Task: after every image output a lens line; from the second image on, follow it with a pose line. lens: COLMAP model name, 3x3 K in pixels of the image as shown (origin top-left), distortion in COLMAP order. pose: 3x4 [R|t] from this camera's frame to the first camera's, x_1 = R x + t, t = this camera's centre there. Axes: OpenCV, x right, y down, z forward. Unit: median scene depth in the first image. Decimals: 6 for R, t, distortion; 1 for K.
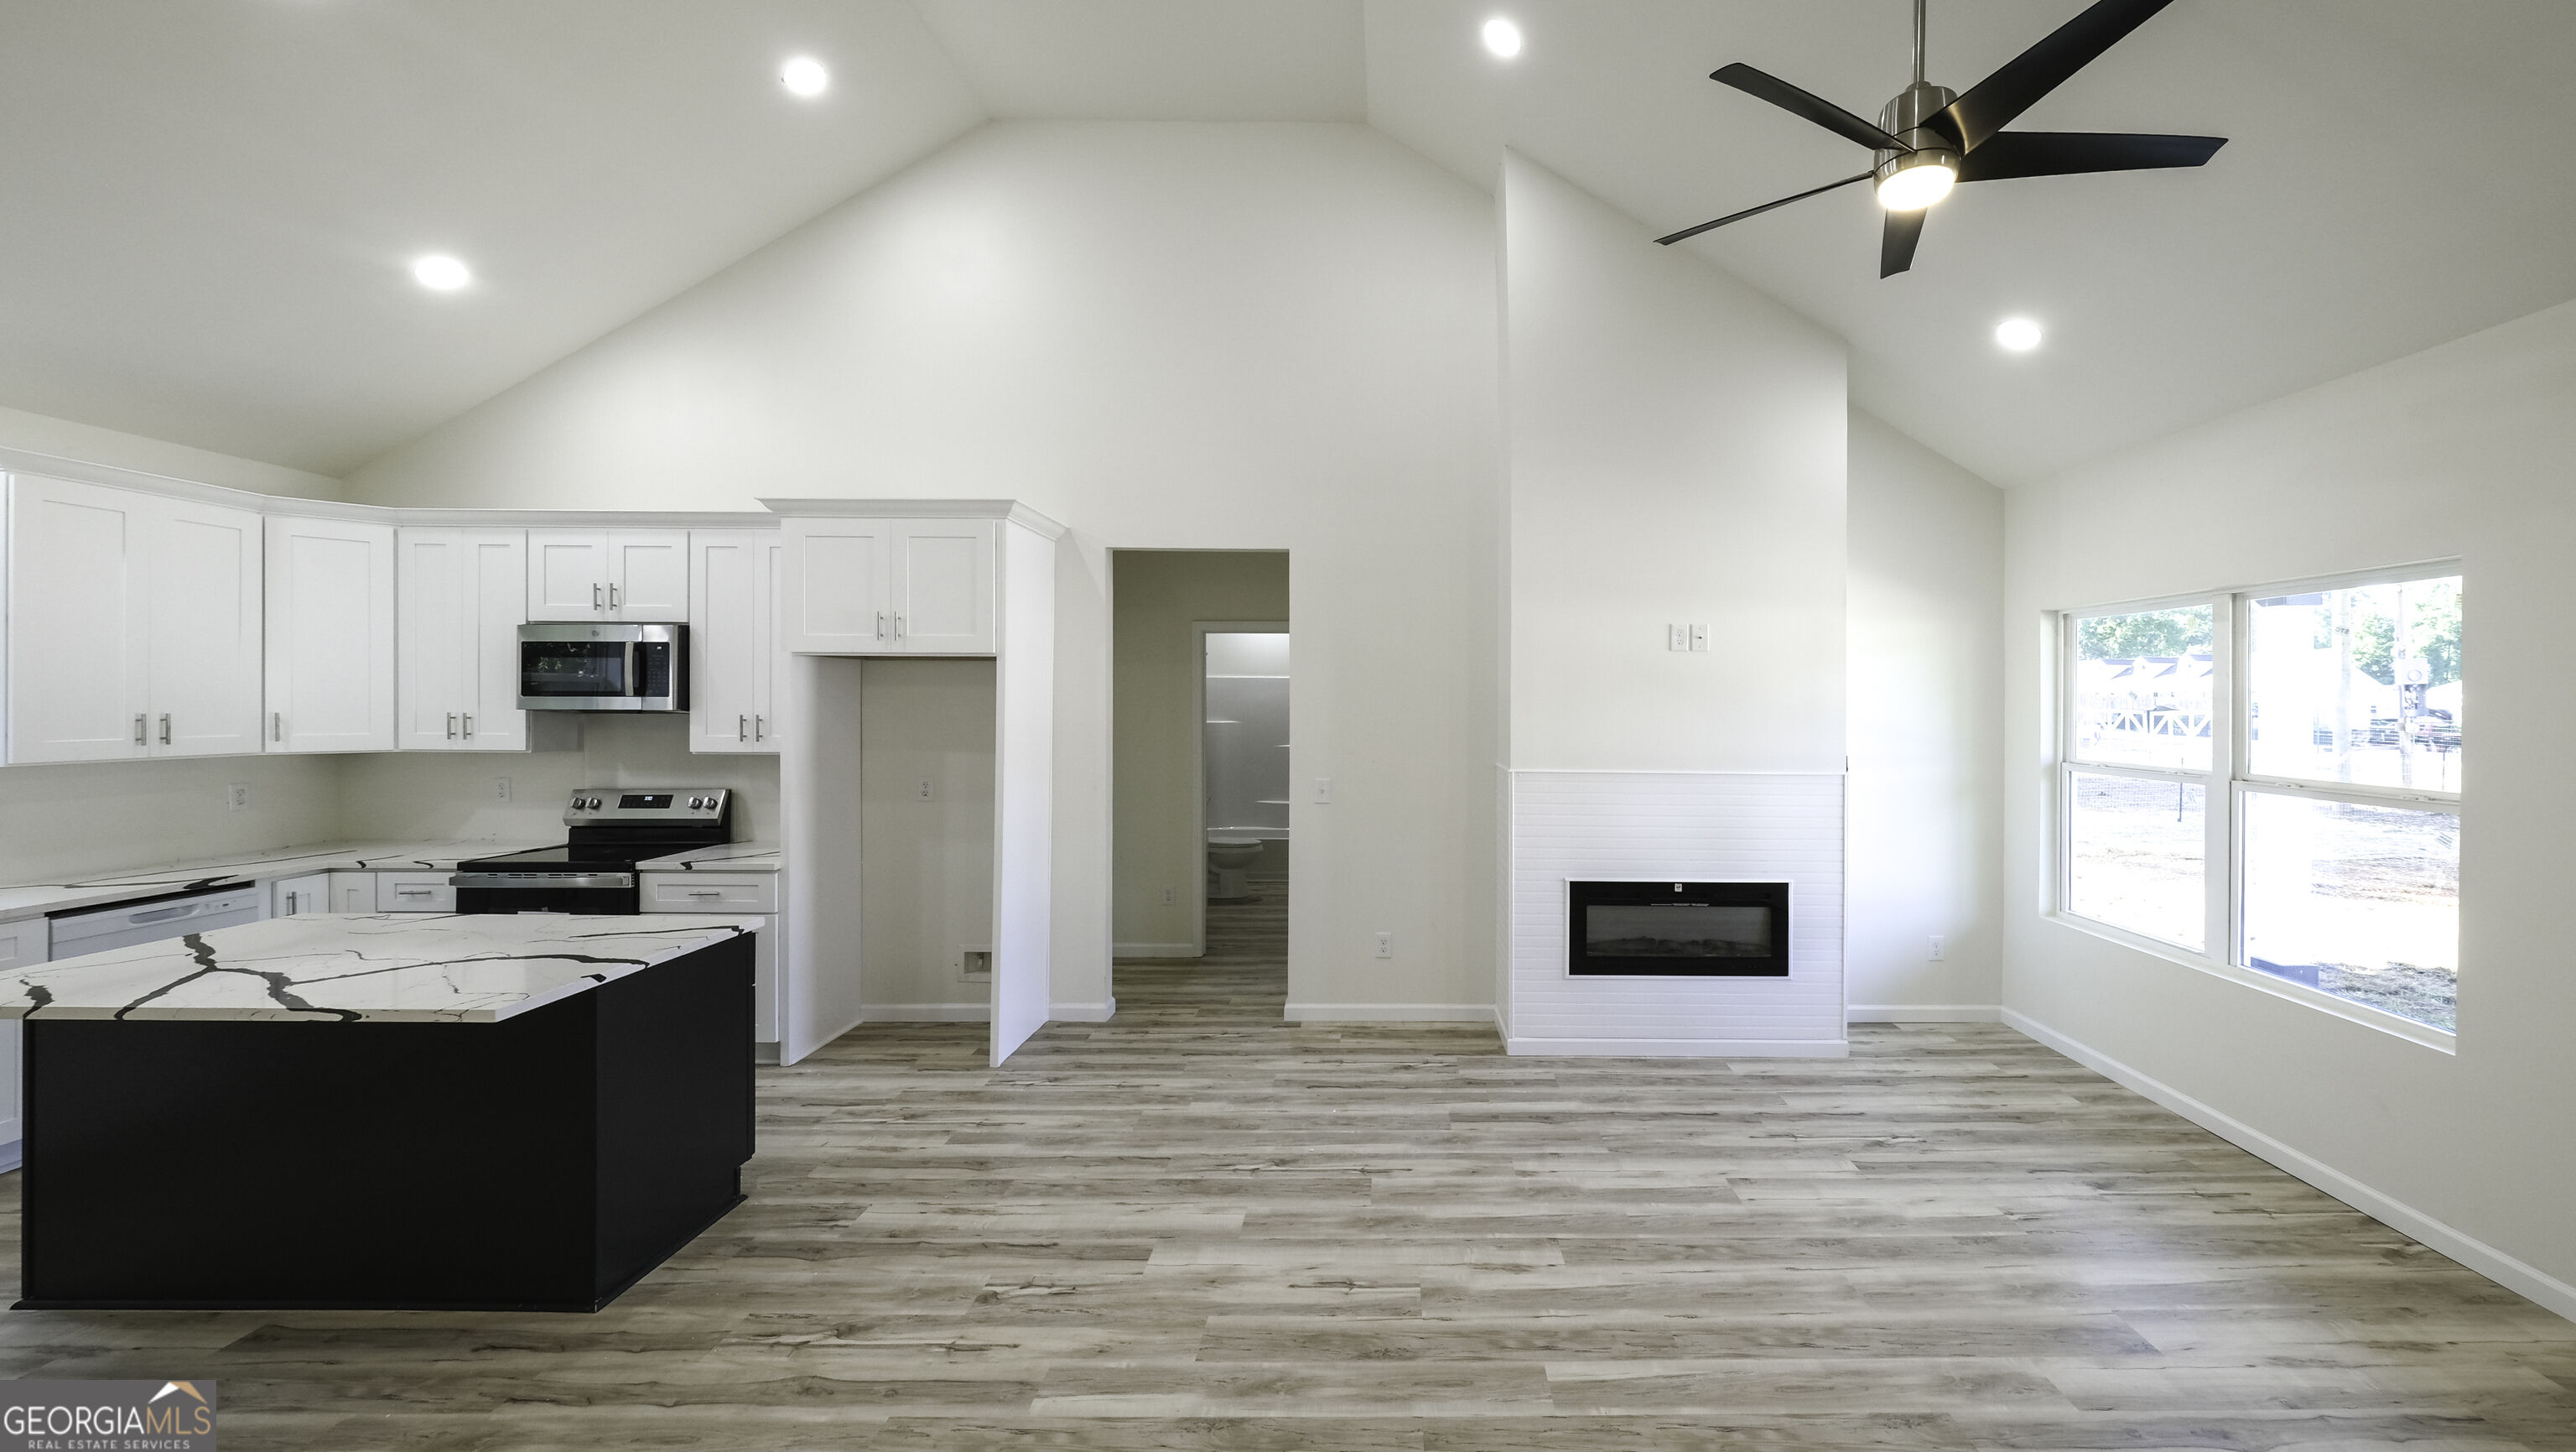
lens RADIAL K [[984.0, 0, 1378.0], [0, 984.0, 691.4], [0, 0, 1]] dist [-0.001516, -0.000582]
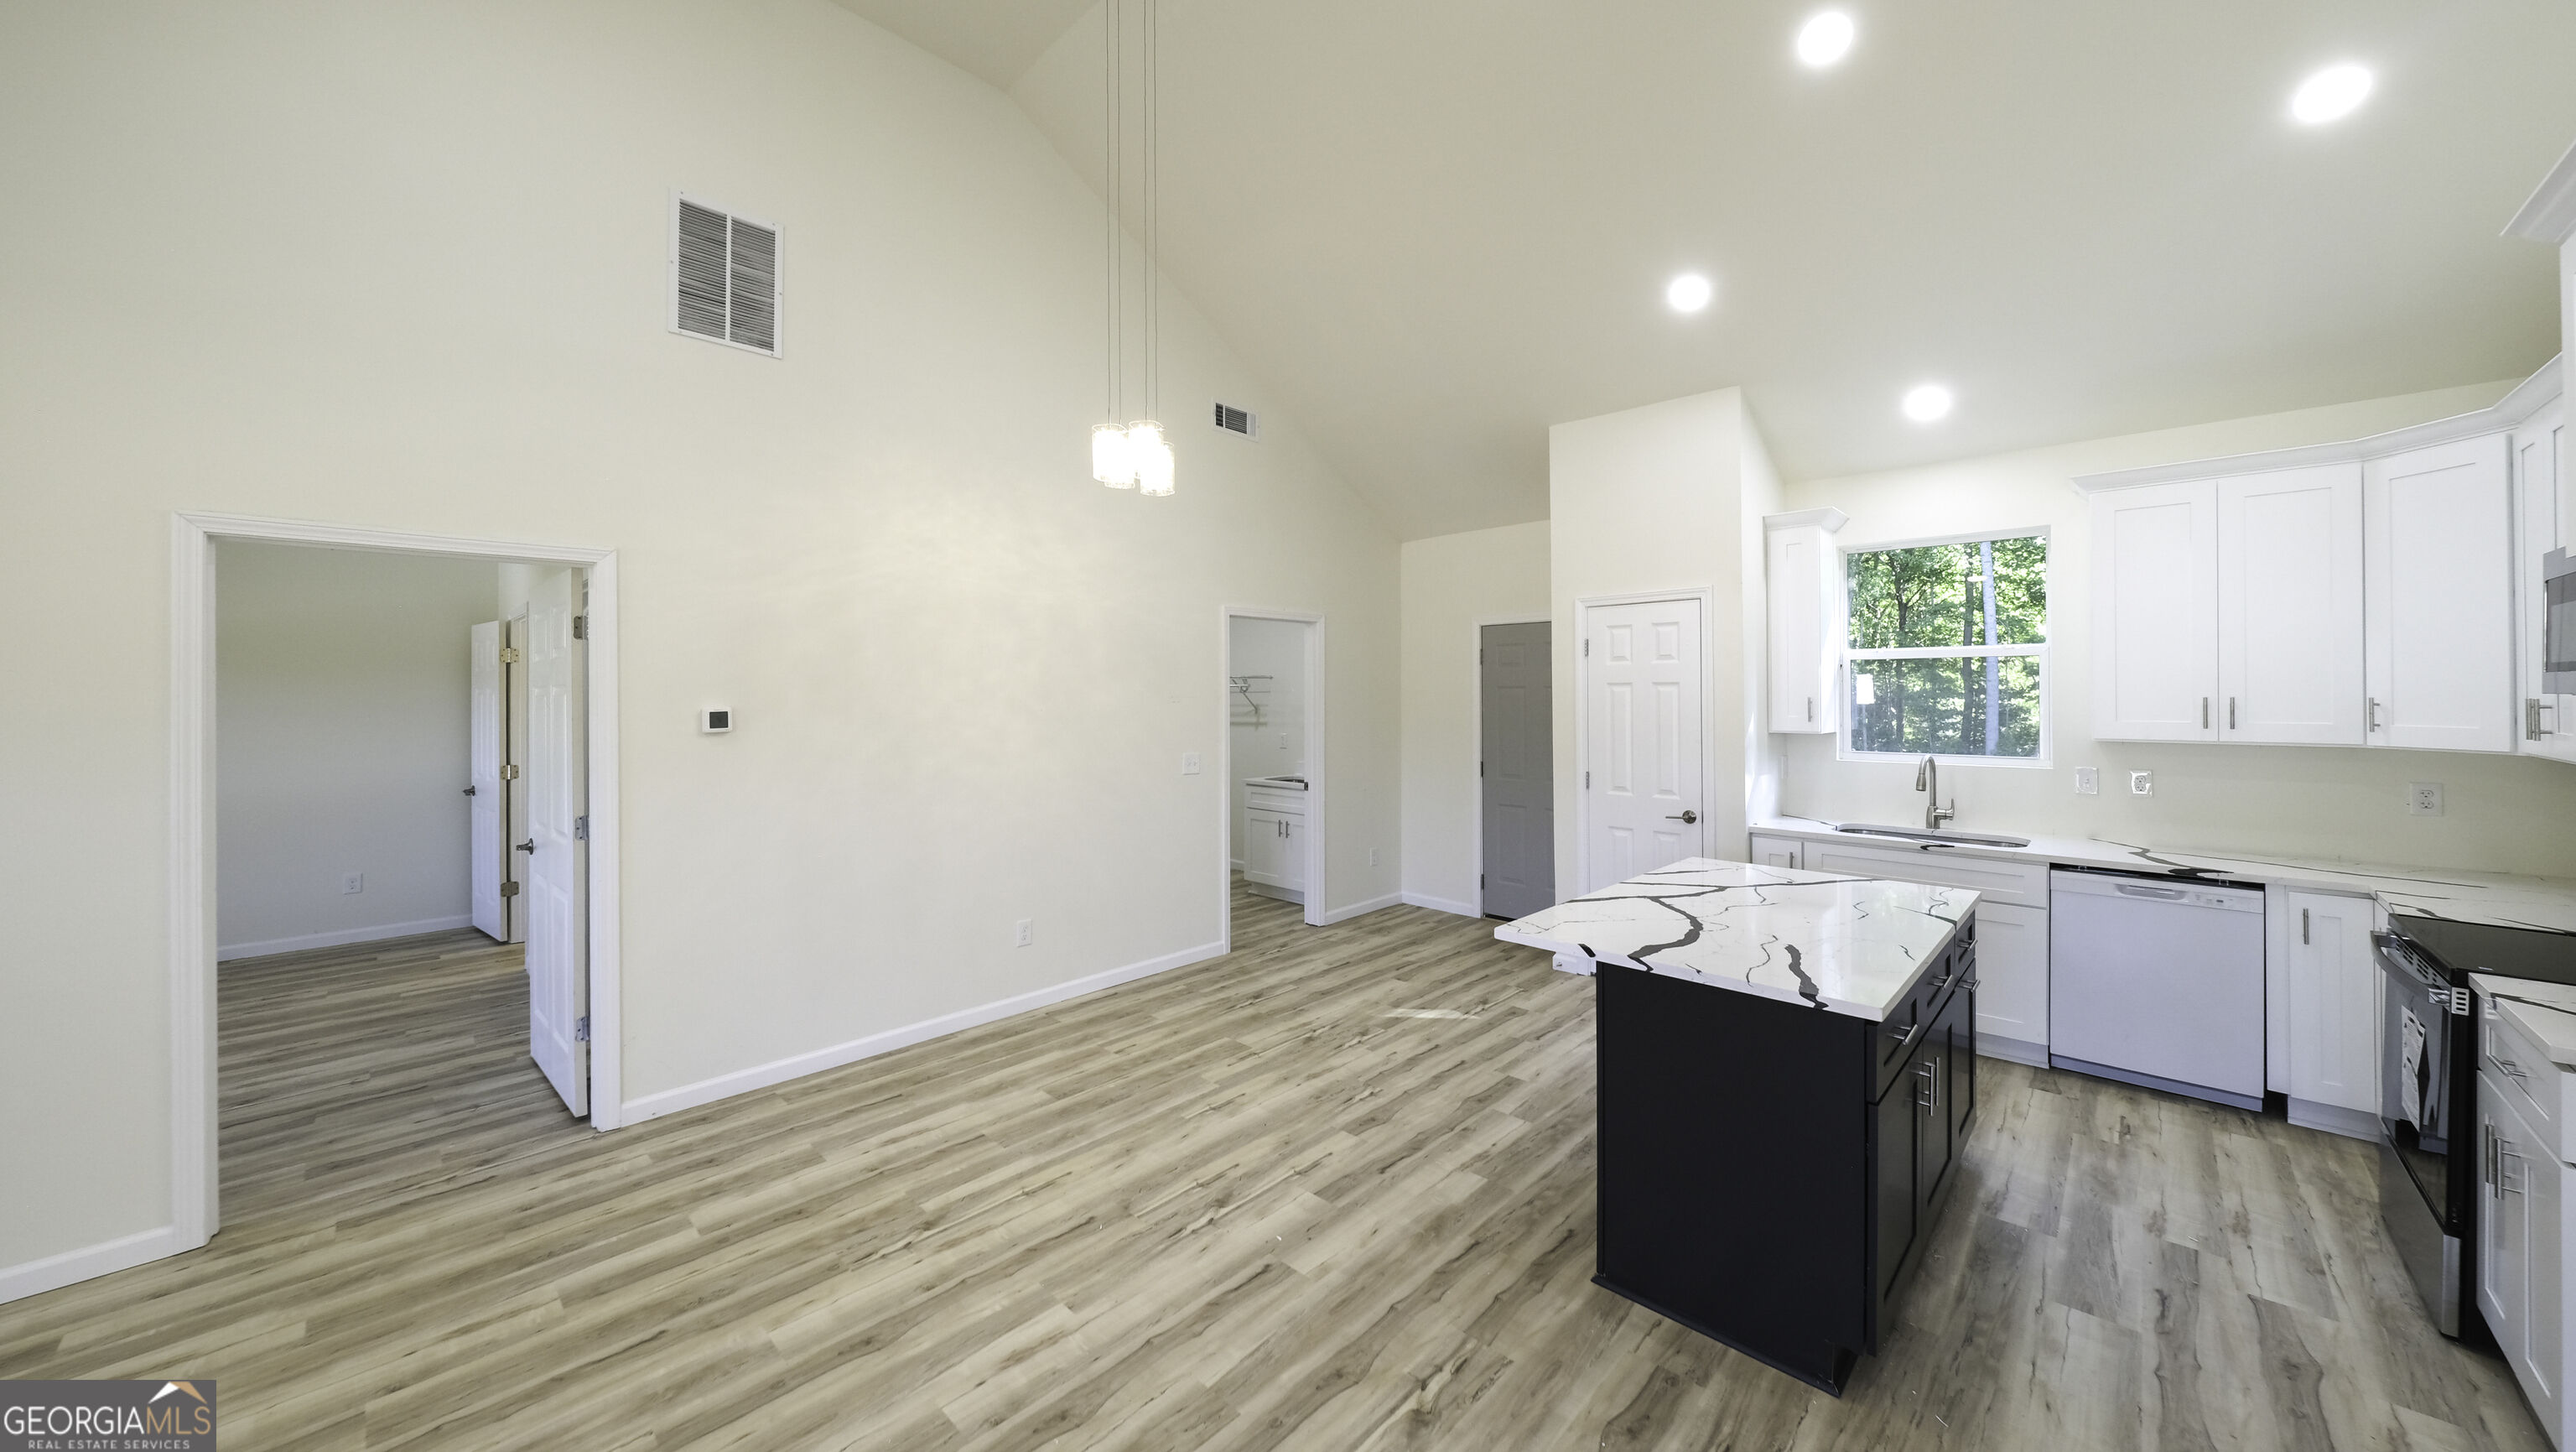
lens RADIAL K [[913.8, 0, 1285.4], [0, 913.8, 691.8], [0, 0, 1]] dist [-0.002362, -0.000126]
pose [[-0.687447, -0.000536, -0.726234, 0.061210], [0.008070, 0.999932, -0.008376, 0.015738], [0.726190, -0.011619, -0.687396, 0.843760]]
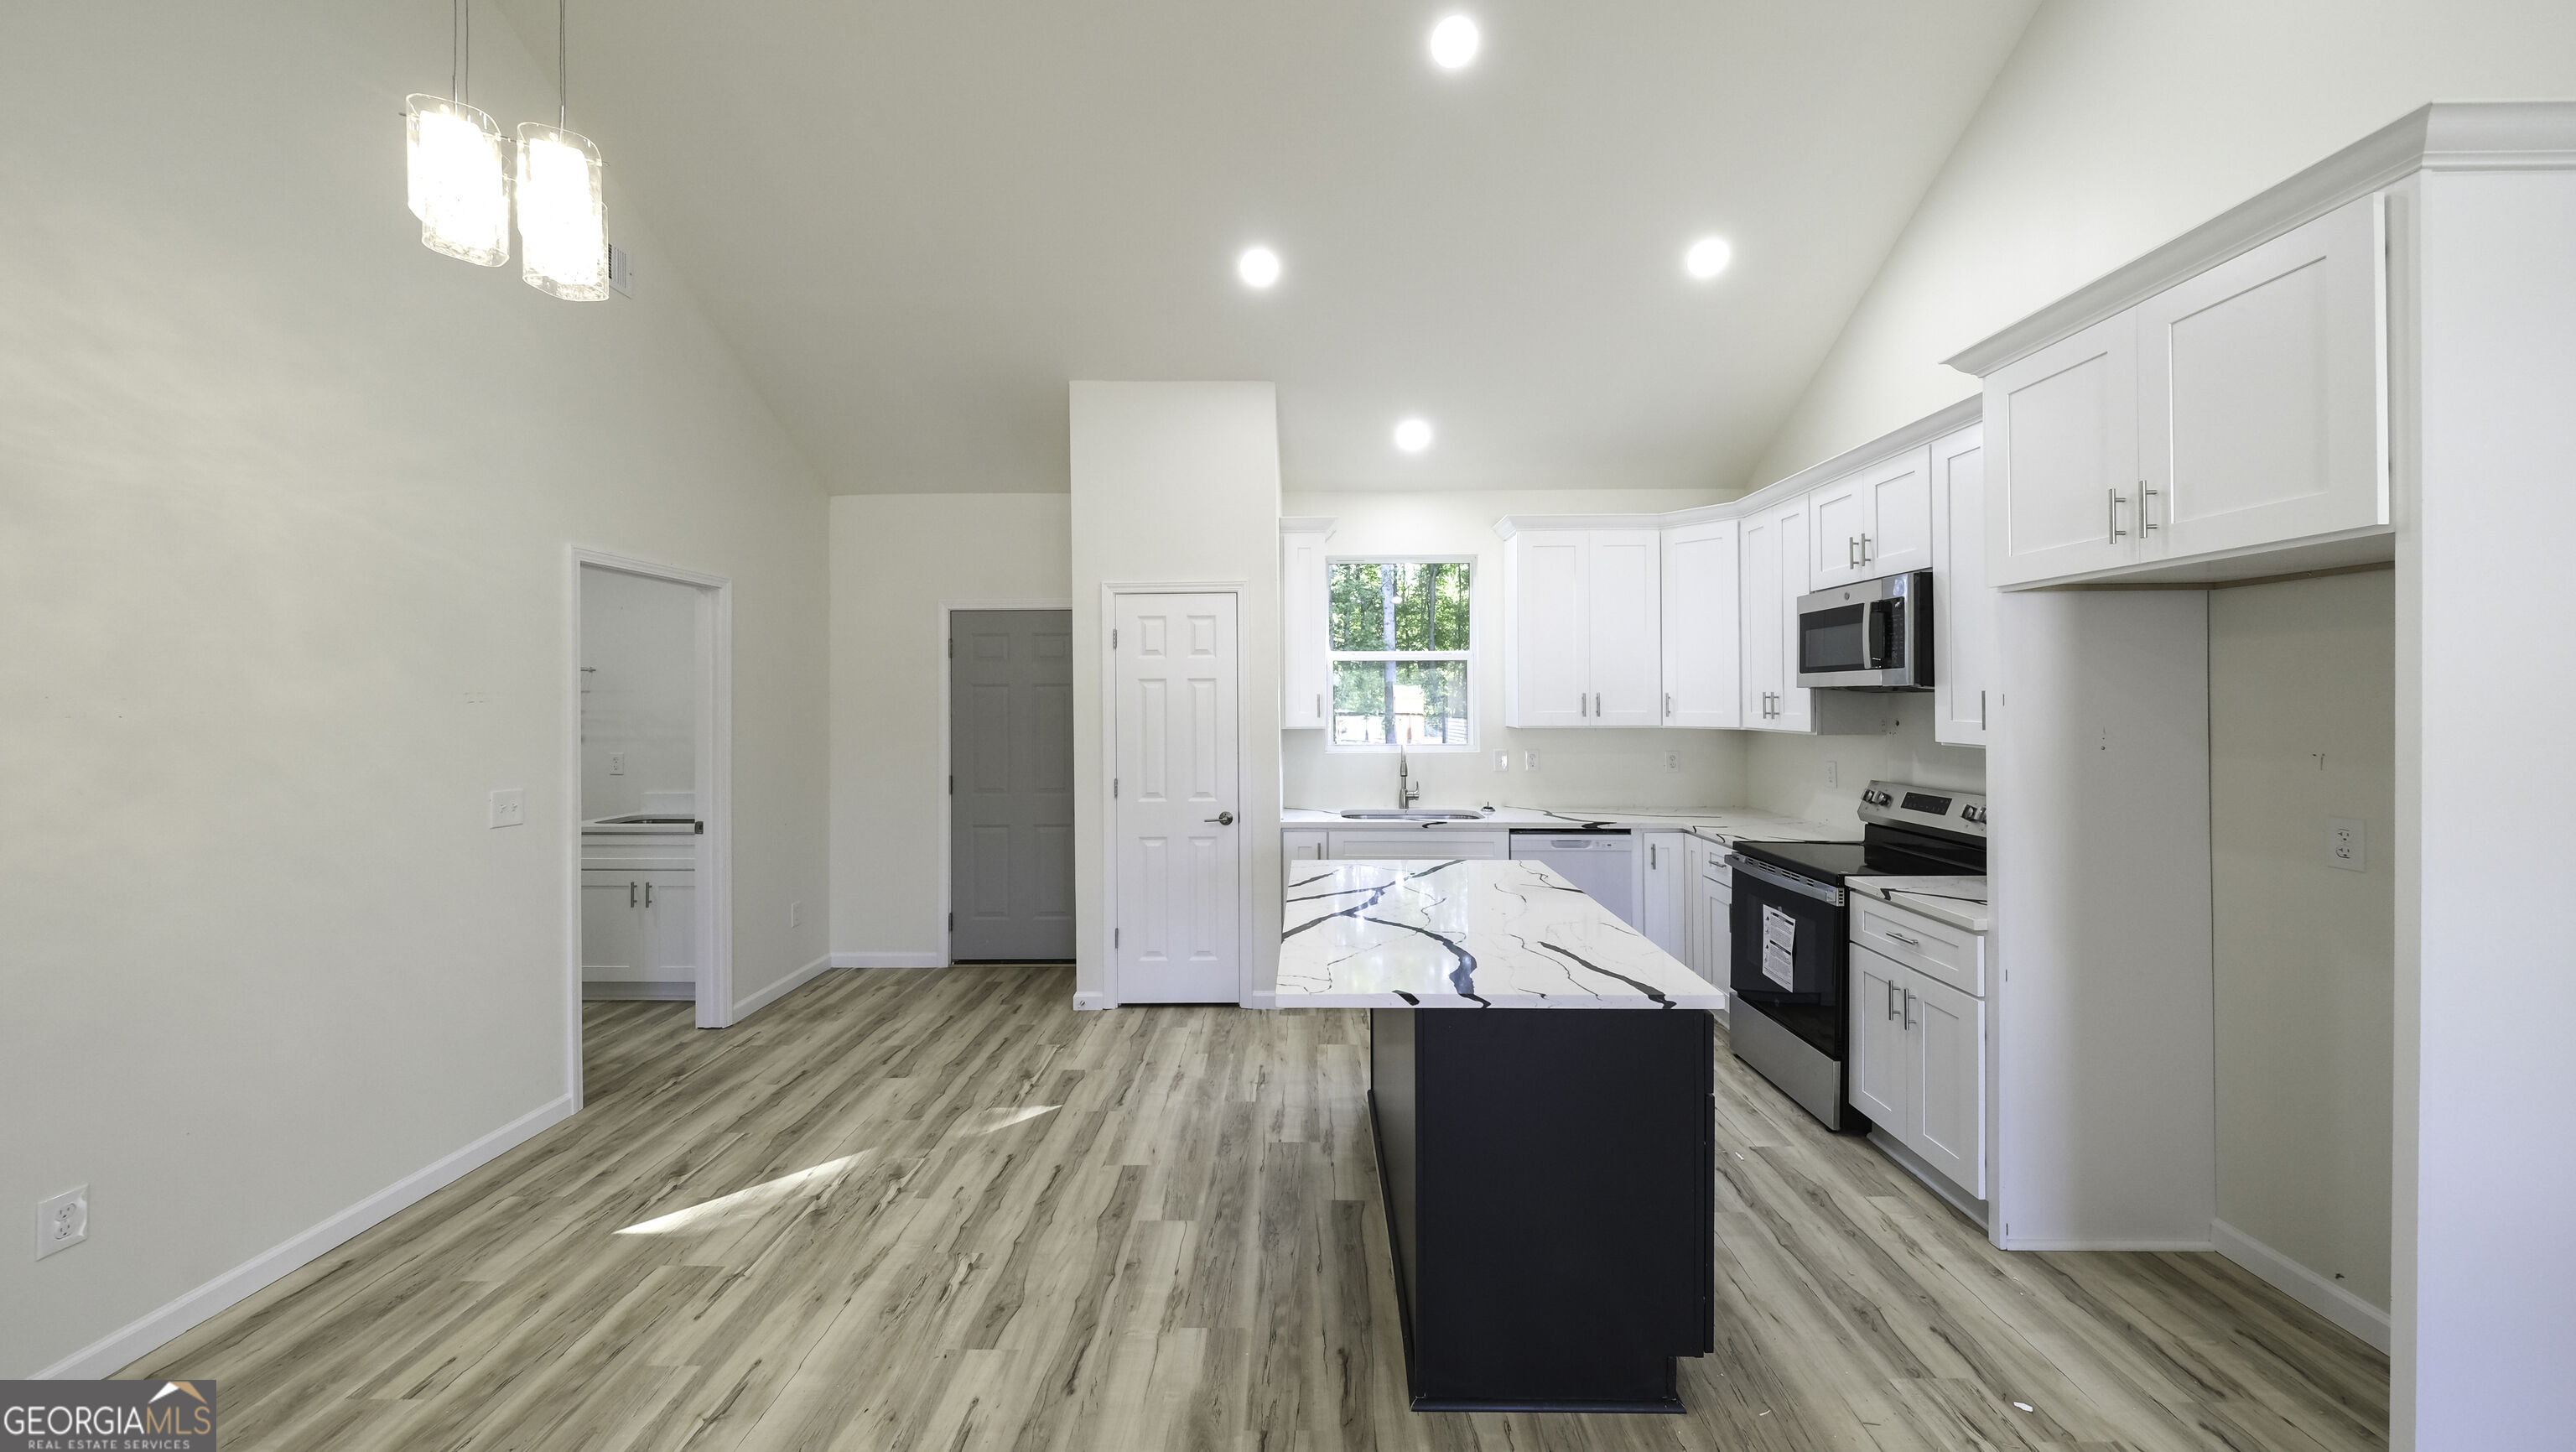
lens RADIAL K [[901.3, 0, 1314.3], [0, 901.3, 688.3], [0, 0, 1]] dist [-0.001682, -0.000082]
pose [[0.003234, -0.010351, -0.999941, -0.026678], [0.014230, 0.999846, -0.010304, 0.021631], [0.999894, -0.014196, 0.003381, 0.547968]]
